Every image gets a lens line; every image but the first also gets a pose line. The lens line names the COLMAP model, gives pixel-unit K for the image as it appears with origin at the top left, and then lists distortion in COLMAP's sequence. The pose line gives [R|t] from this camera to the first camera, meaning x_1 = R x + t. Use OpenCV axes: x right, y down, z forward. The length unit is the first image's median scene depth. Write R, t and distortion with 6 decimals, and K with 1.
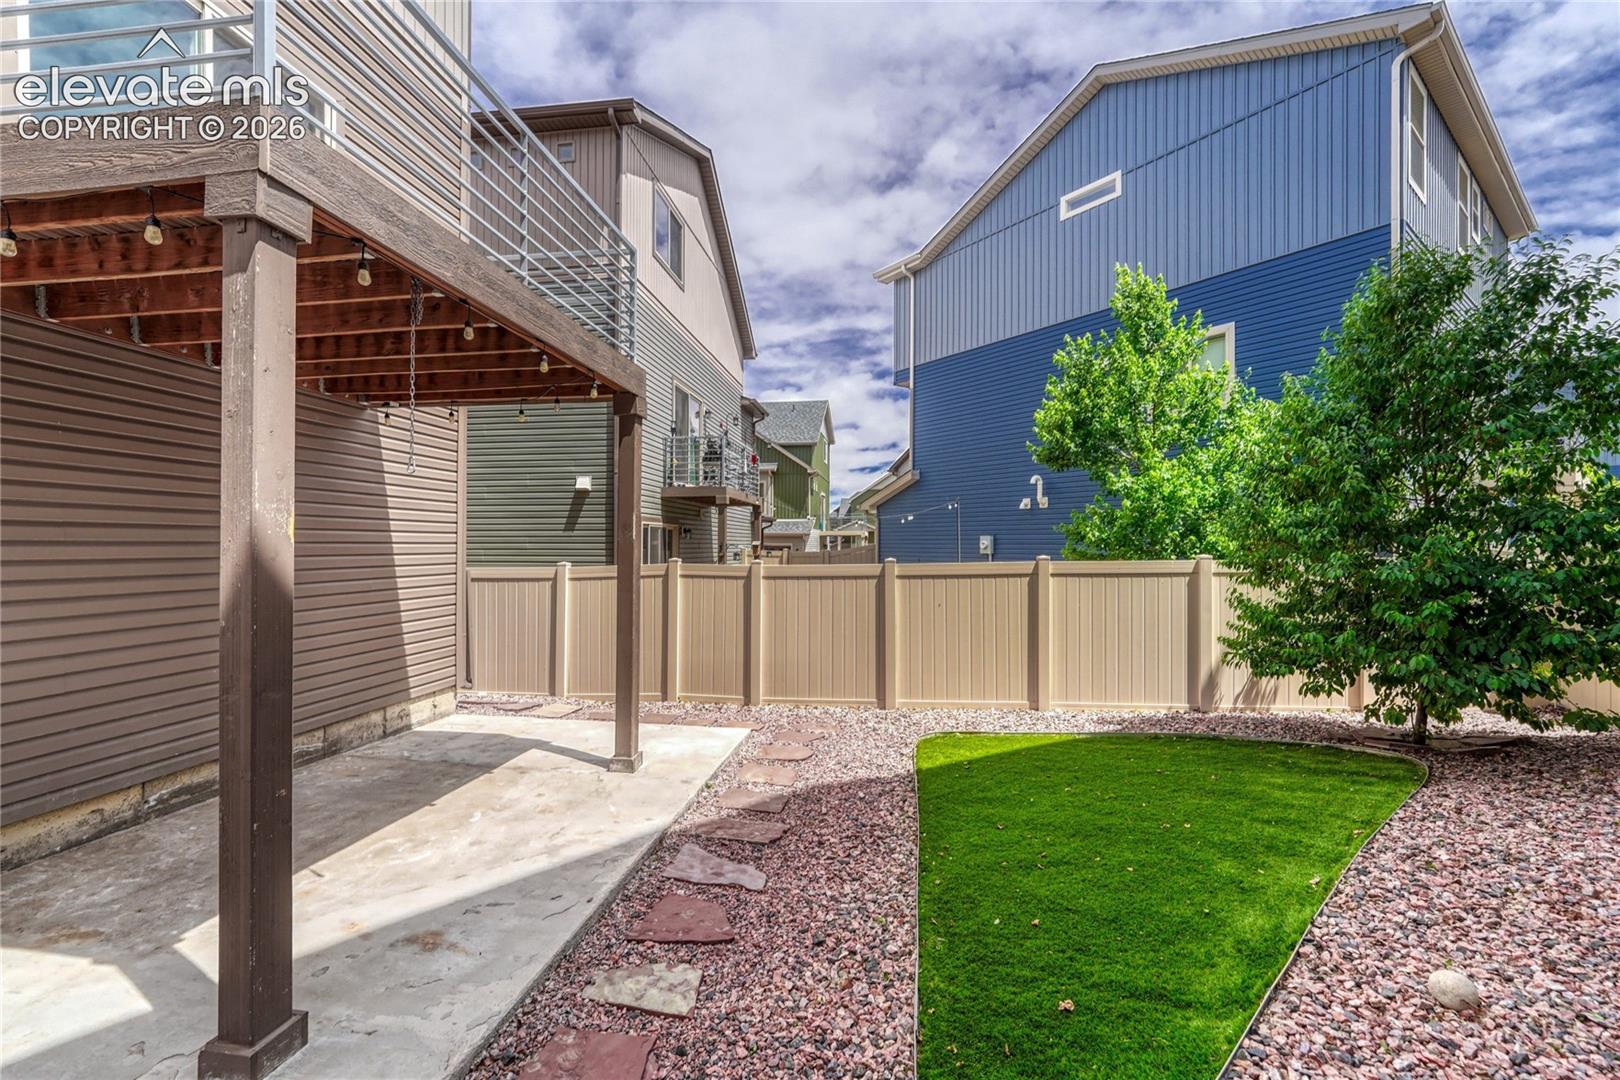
lens RADIAL K [[671.6, 0, 792.8], [0, 671.6, 544.7], [0, 0, 1]] dist [-0.009099, 0.002858]
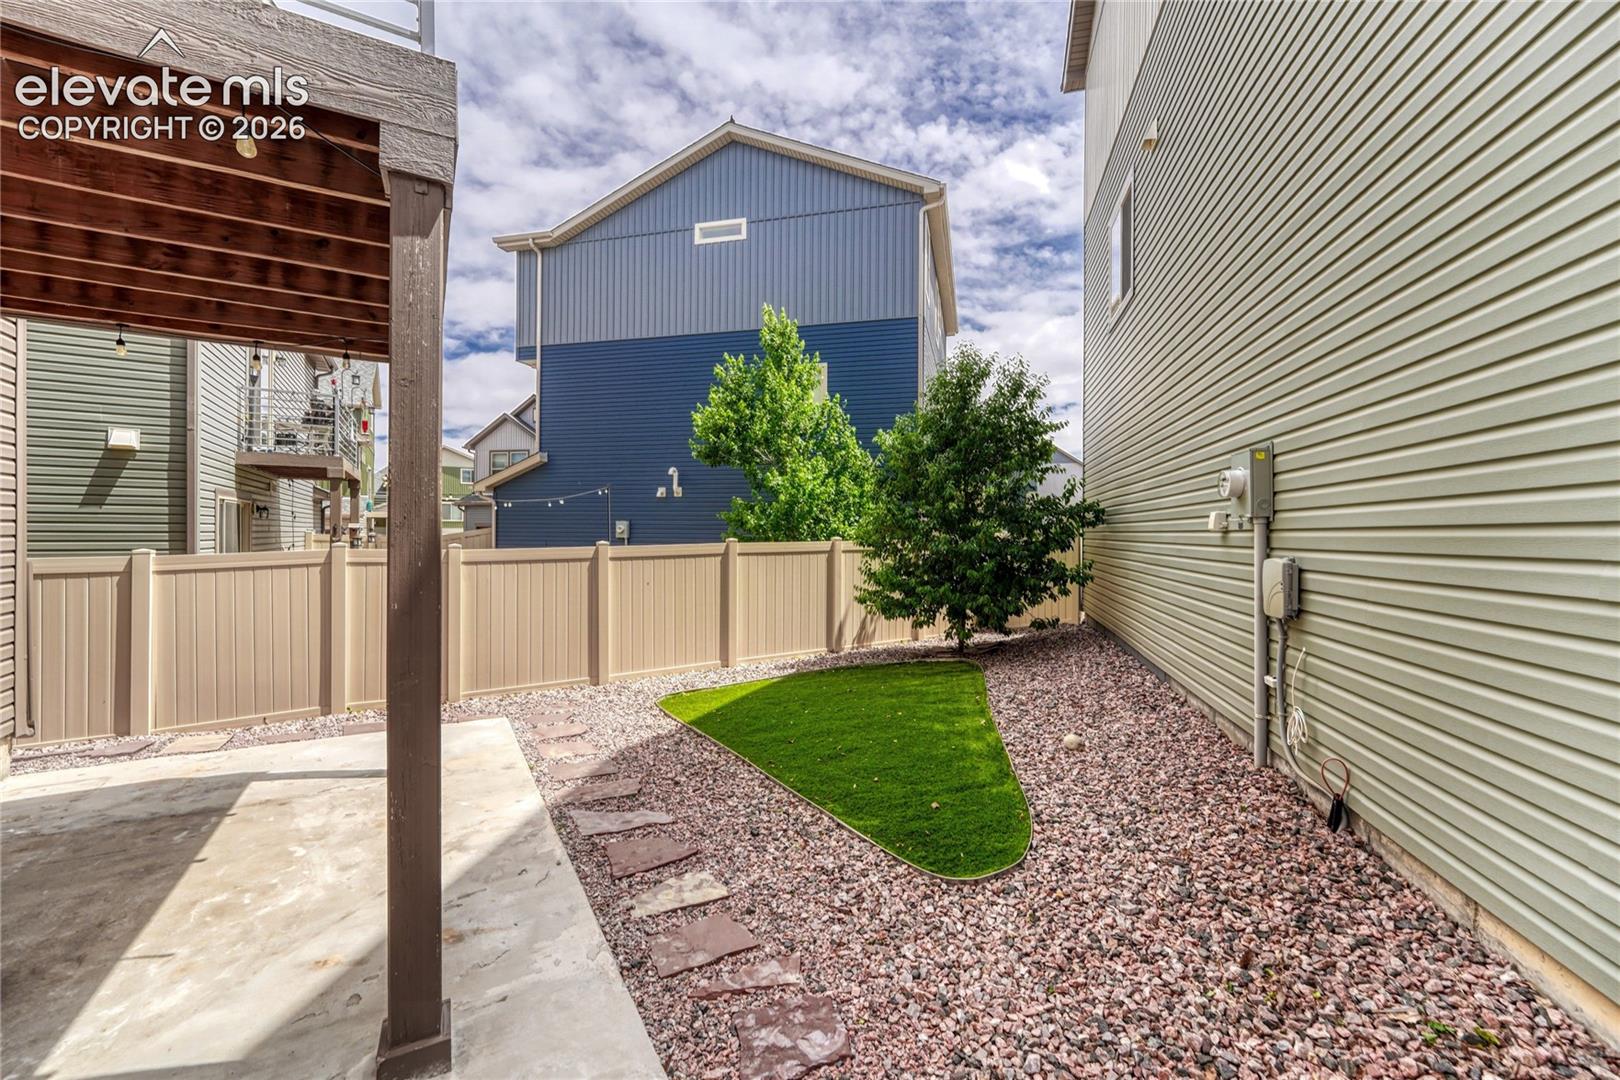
lens RADIAL K [[671.6, 0, 826.3], [0, 671.6, 537.6], [0, 0, 1]] dist [-0.009099, 0.002858]
pose [[0.763888, -0.002006, 0.645345, -0.274634], [-0.005828, 0.999933, 0.010007, 0.001957], [-0.645322, -0.011405, 0.763825, -0.030023]]
